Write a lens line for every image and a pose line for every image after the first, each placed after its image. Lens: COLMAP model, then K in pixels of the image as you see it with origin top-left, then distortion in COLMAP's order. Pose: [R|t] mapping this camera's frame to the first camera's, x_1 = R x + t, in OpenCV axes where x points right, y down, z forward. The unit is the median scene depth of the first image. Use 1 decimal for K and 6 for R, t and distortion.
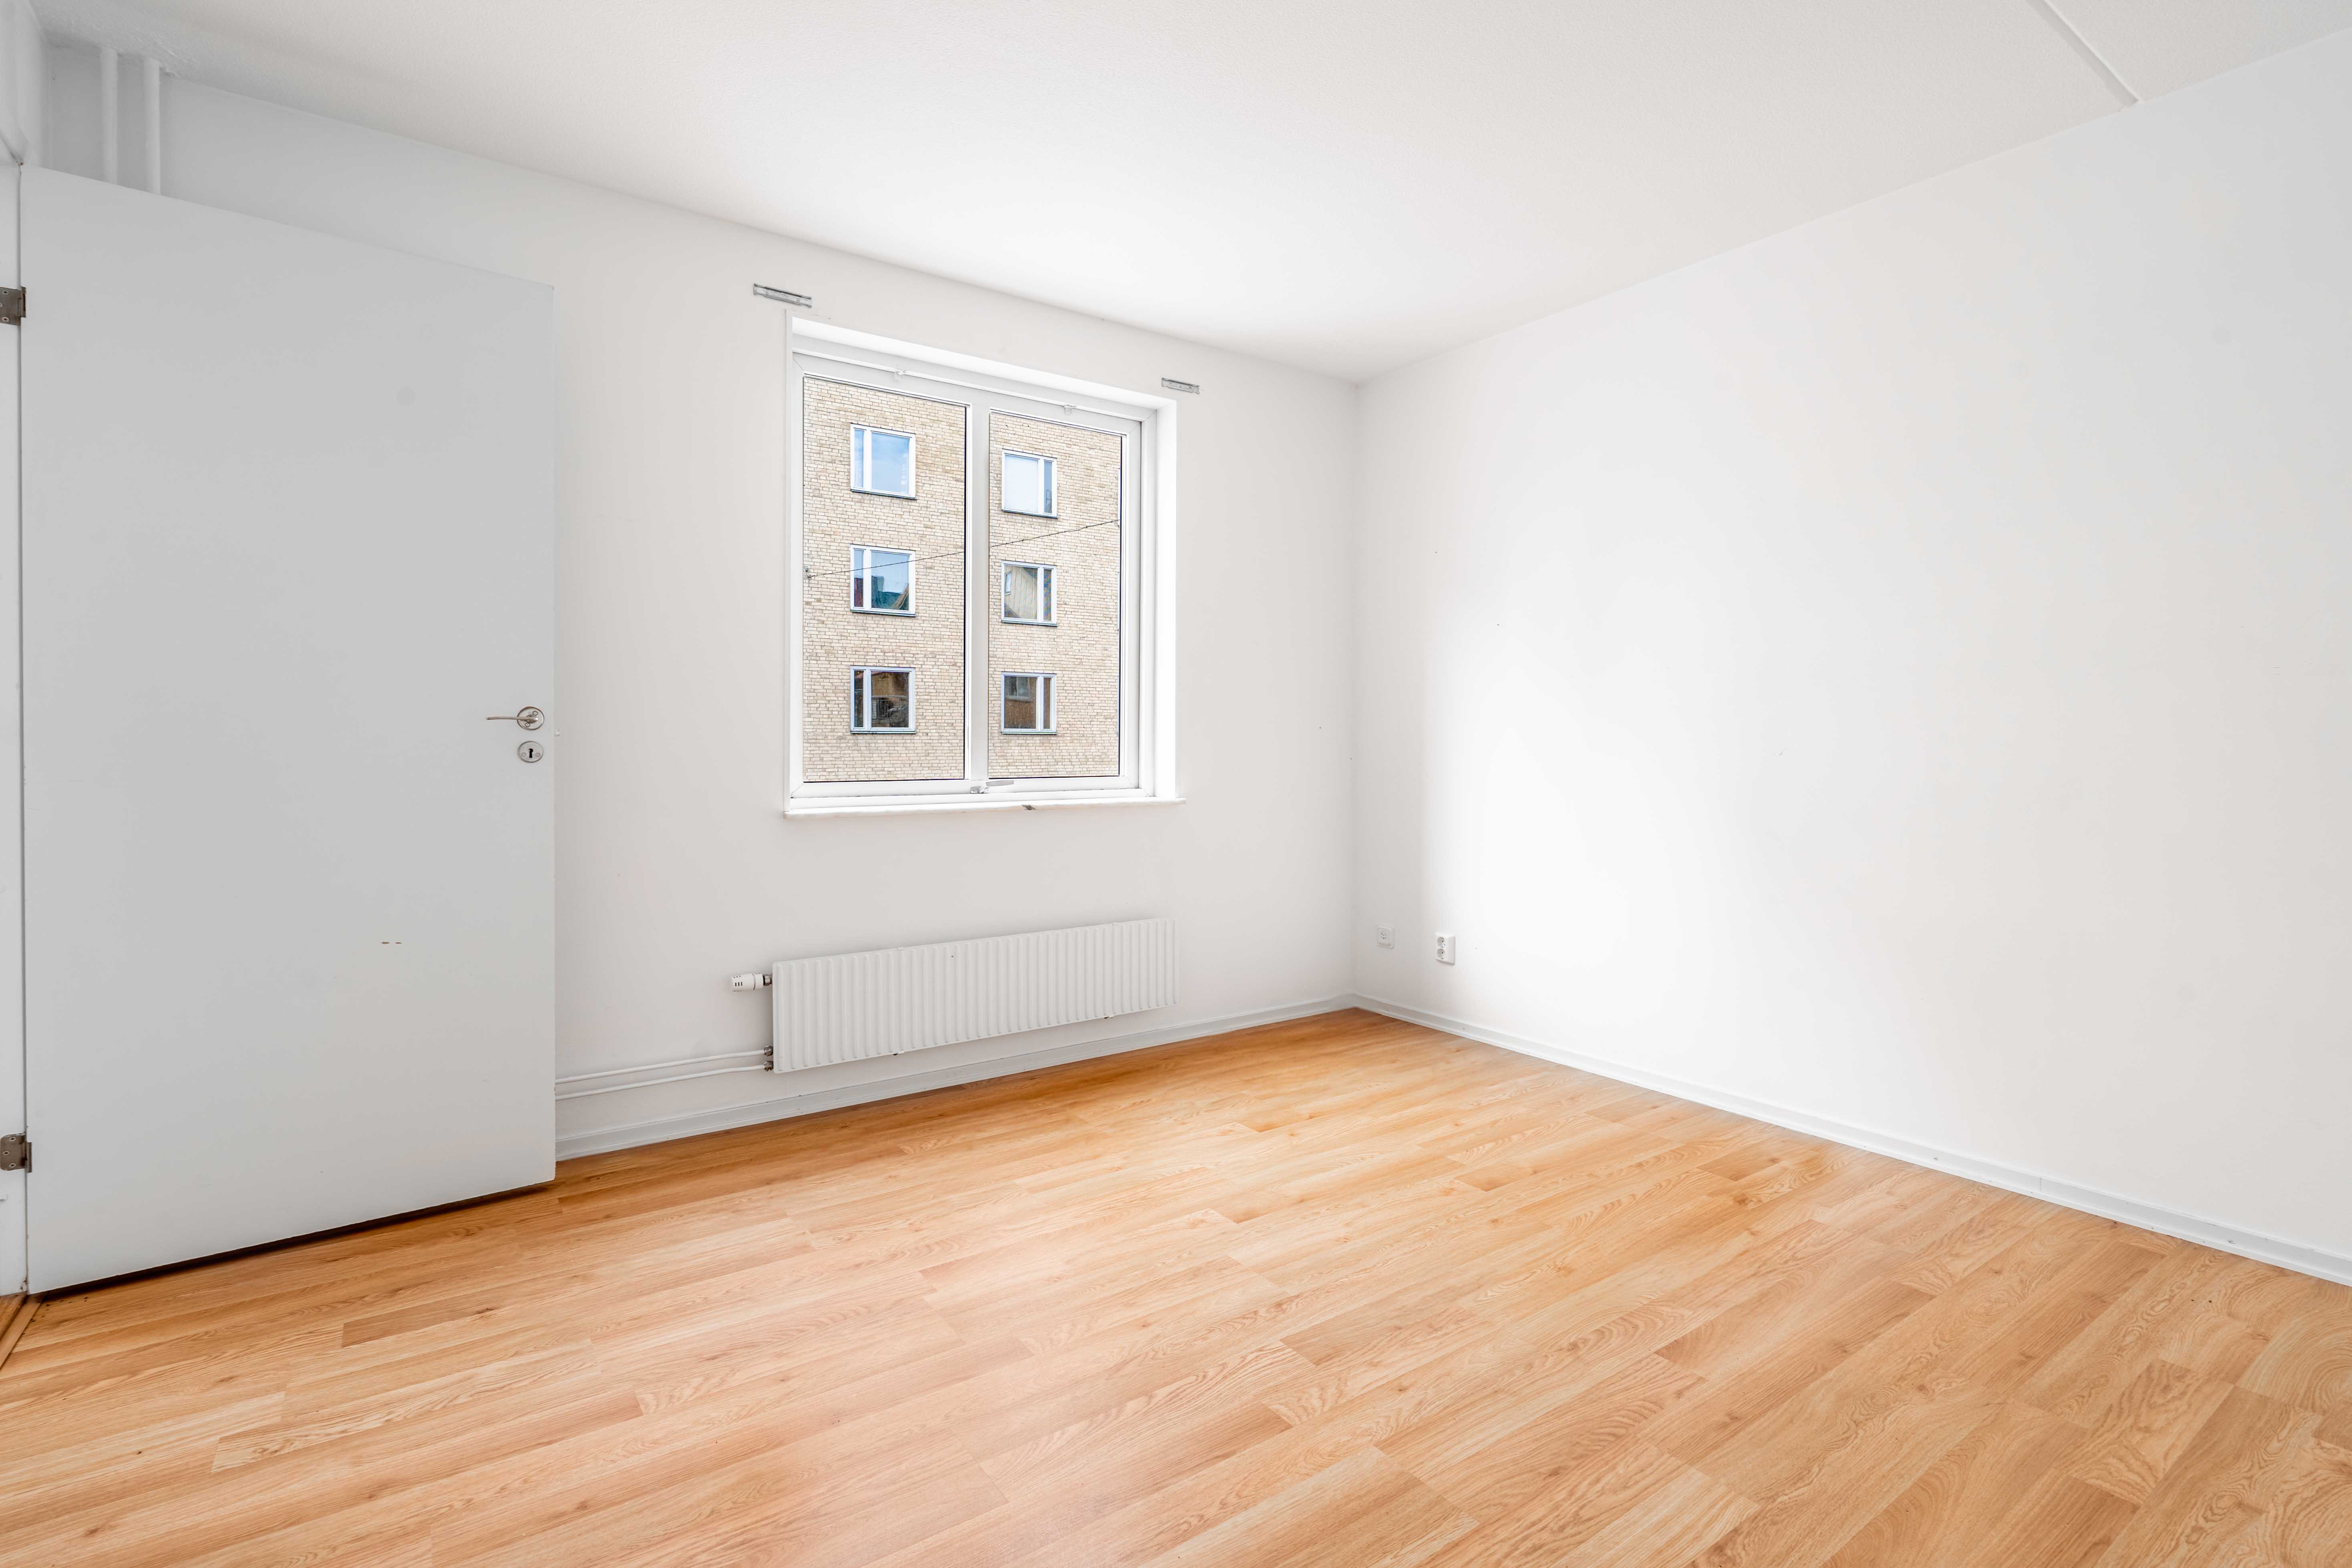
lens RADIAL K [[1096.2, 0, 1157.3], [0, 1096.2, 747.5], [0, 0, 1]] dist [-0.004604, 0.001645]
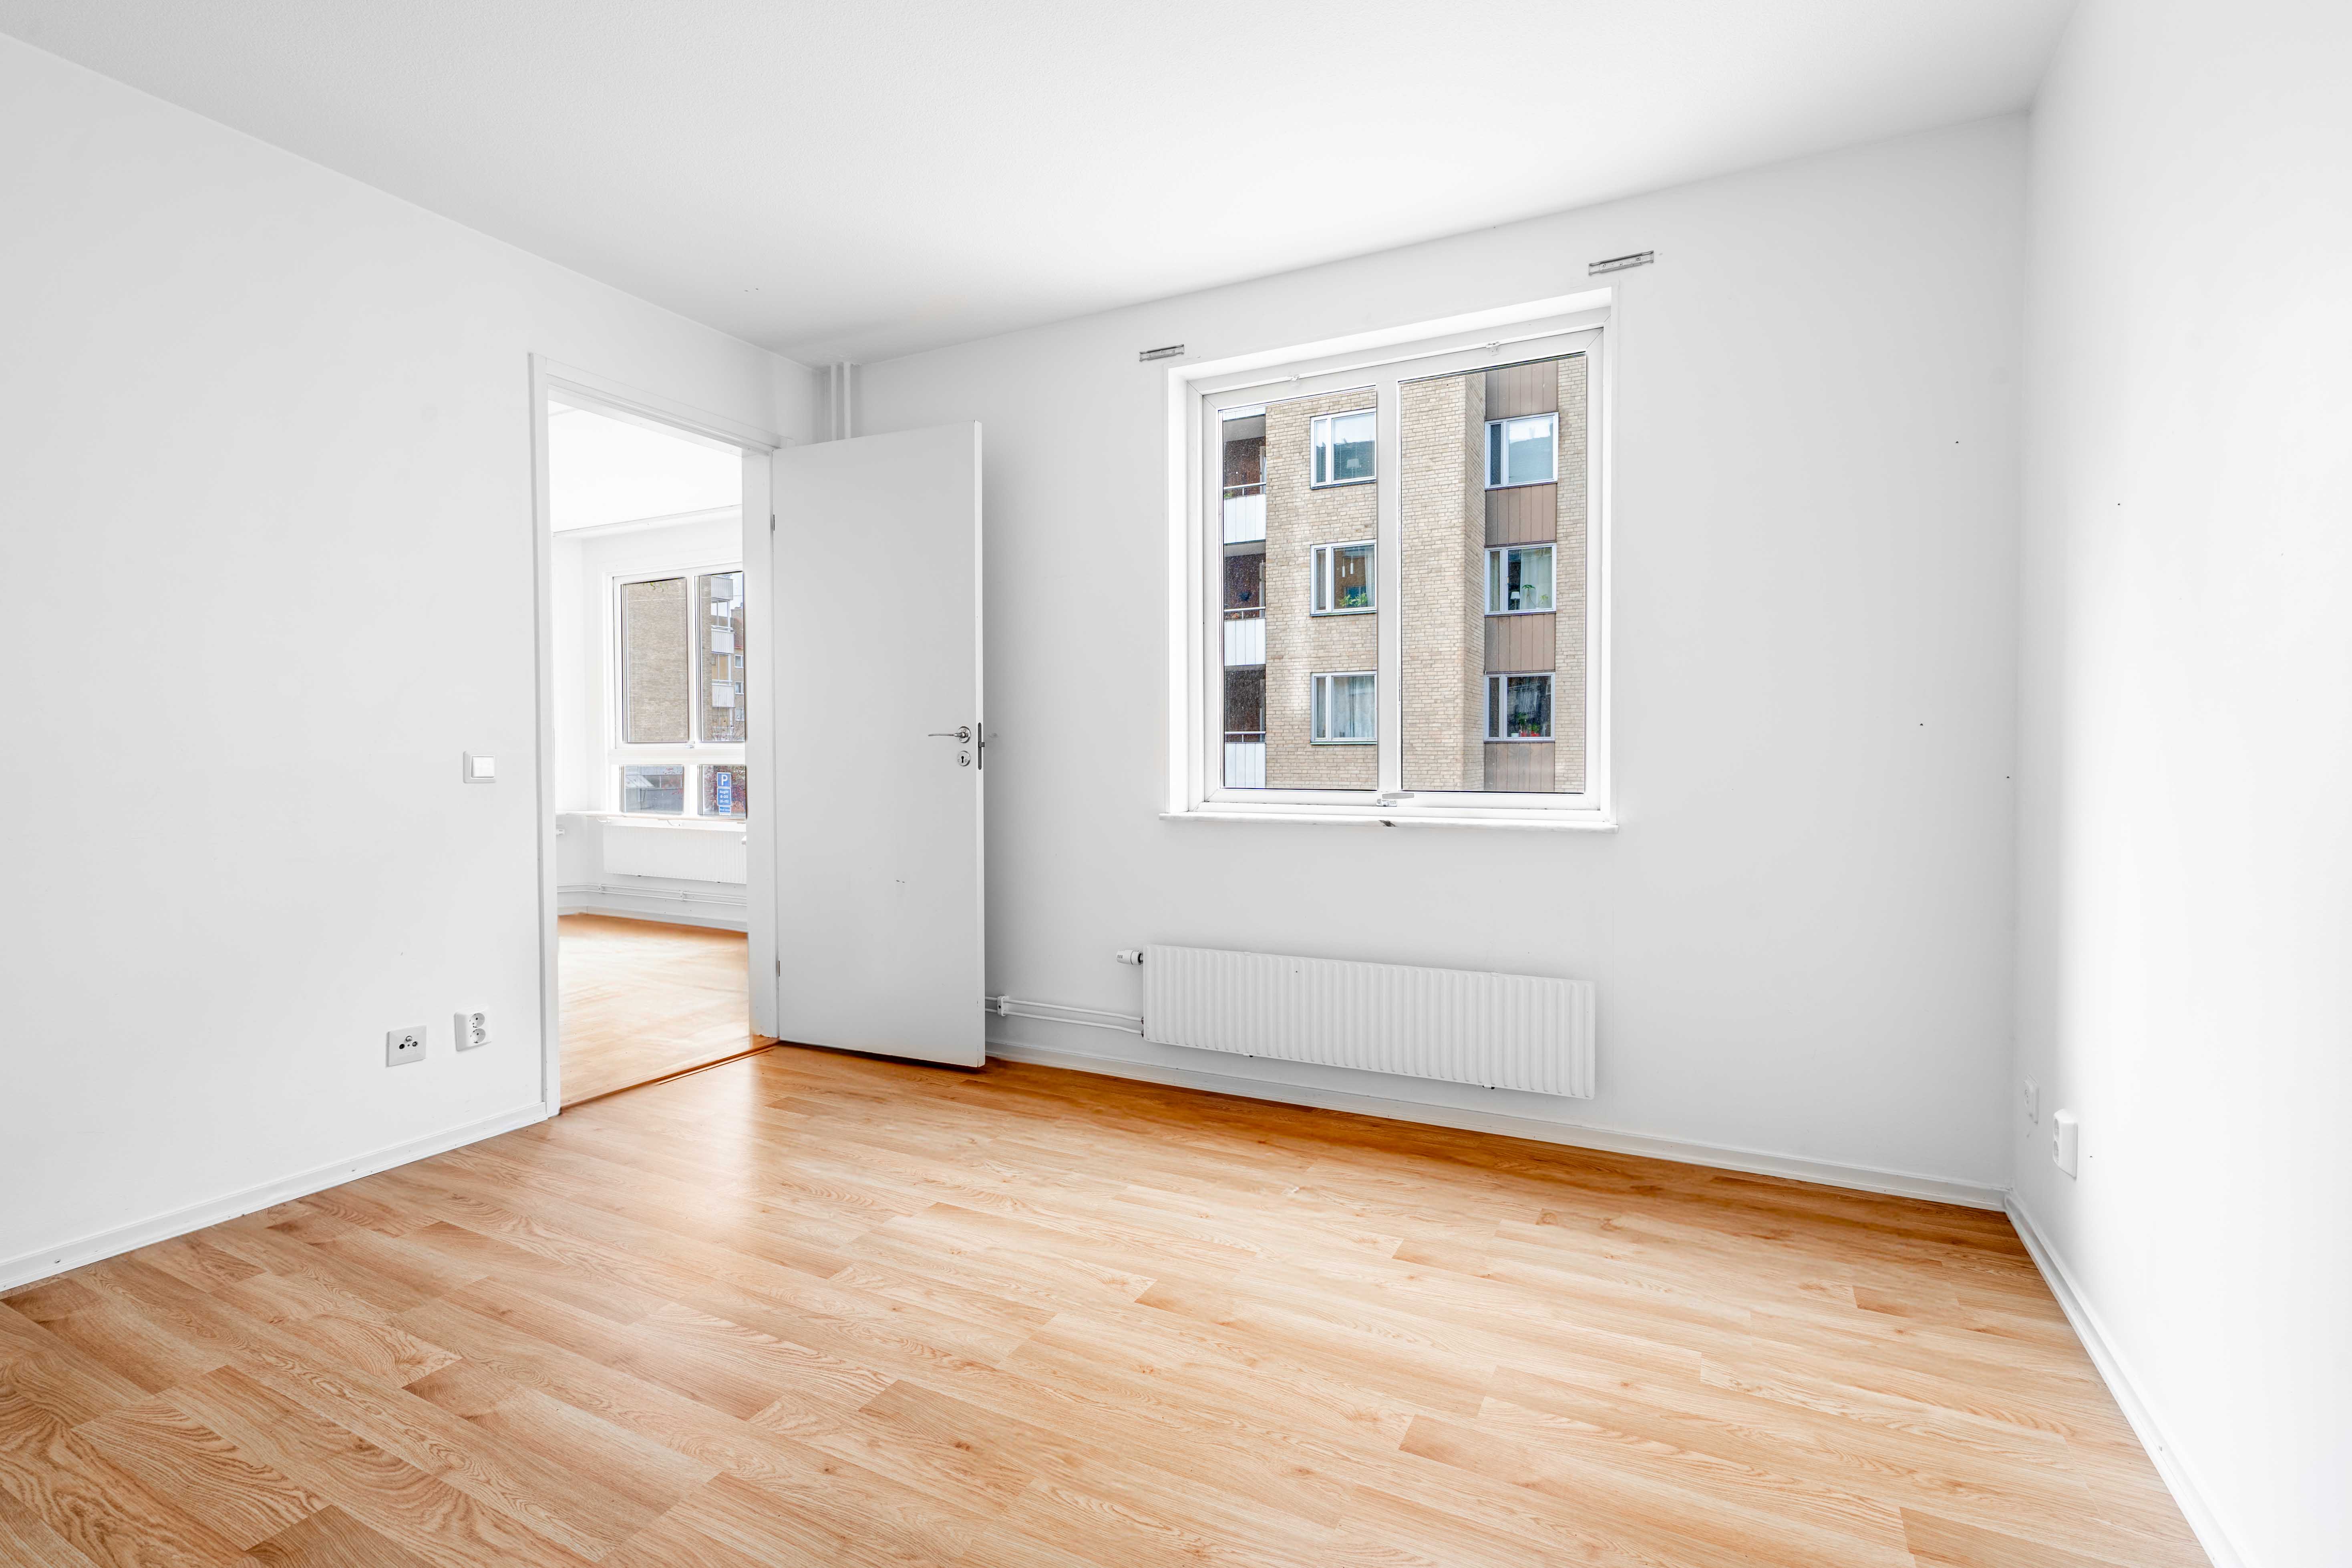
lens RADIAL K [[1096.2, 0, 1183.7], [0, 1096.2, 777.5], [0, 0, 1]] dist [-0.004604, 0.001645]
pose [[0.464212, 0.016966, -0.885561, 0.691650], [-0.003951, 0.999846, 0.017085, 0.002958], [0.885715, -0.004432, 0.464208, 0.513448]]
